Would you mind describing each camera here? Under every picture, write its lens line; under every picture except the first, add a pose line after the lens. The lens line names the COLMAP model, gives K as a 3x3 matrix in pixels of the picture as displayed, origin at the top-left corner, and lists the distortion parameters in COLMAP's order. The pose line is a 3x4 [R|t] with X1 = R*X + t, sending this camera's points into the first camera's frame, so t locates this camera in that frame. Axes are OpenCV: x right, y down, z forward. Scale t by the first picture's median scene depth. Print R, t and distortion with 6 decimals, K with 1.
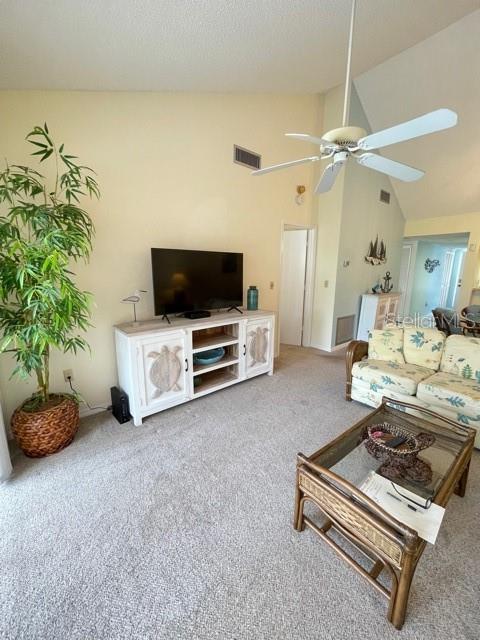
lens RADIAL K [[259.4, 0, 238.6], [0, 259.4, 317.3], [0, 0, 1]] dist [-0.005435, 0.001850]
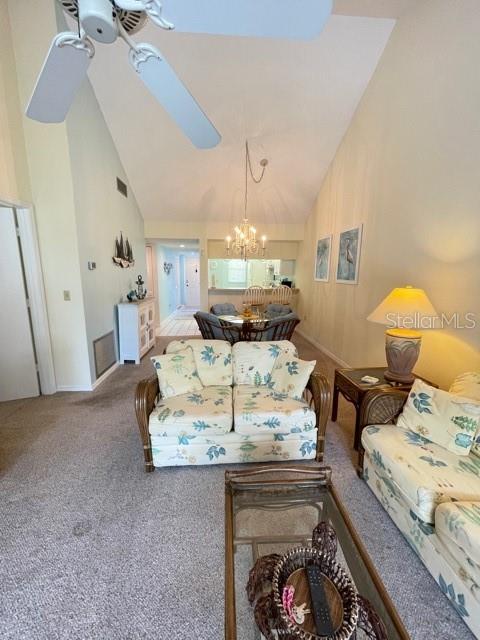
lens RADIAL K [[259.4, 0, 238.9], [0, 259.4, 318.6], [0, 0, 1]] dist [-0.005435, 0.001850]
pose [[0.581498, -0.147638, 0.800039, 0.082091], [0.150016, 0.985991, 0.072916, -0.081435], [-0.799597, 0.077618, 0.595500, 0.393365]]
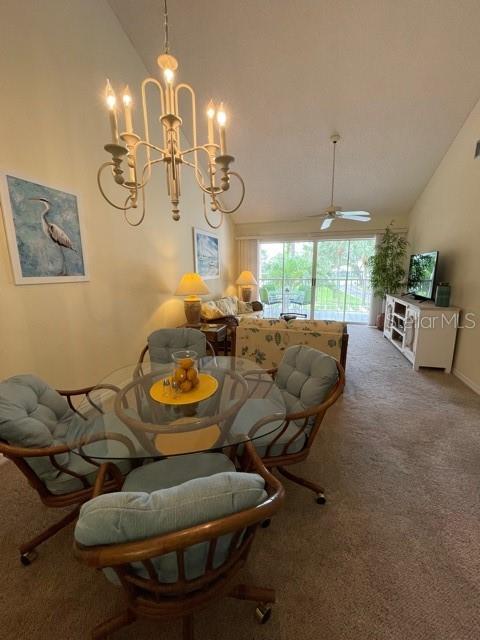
lens RADIAL K [[259.4, 0, 240.3], [0, 259.4, 317.6], [0, 0, 1]] dist [-0.005435, 0.001850]
pose [[-0.836873, 0.100481, -0.538096, 1.538204], [-0.098811, 0.939131, 0.329043, -0.297349], [0.538405, 0.328537, -0.776005, 1.711083]]
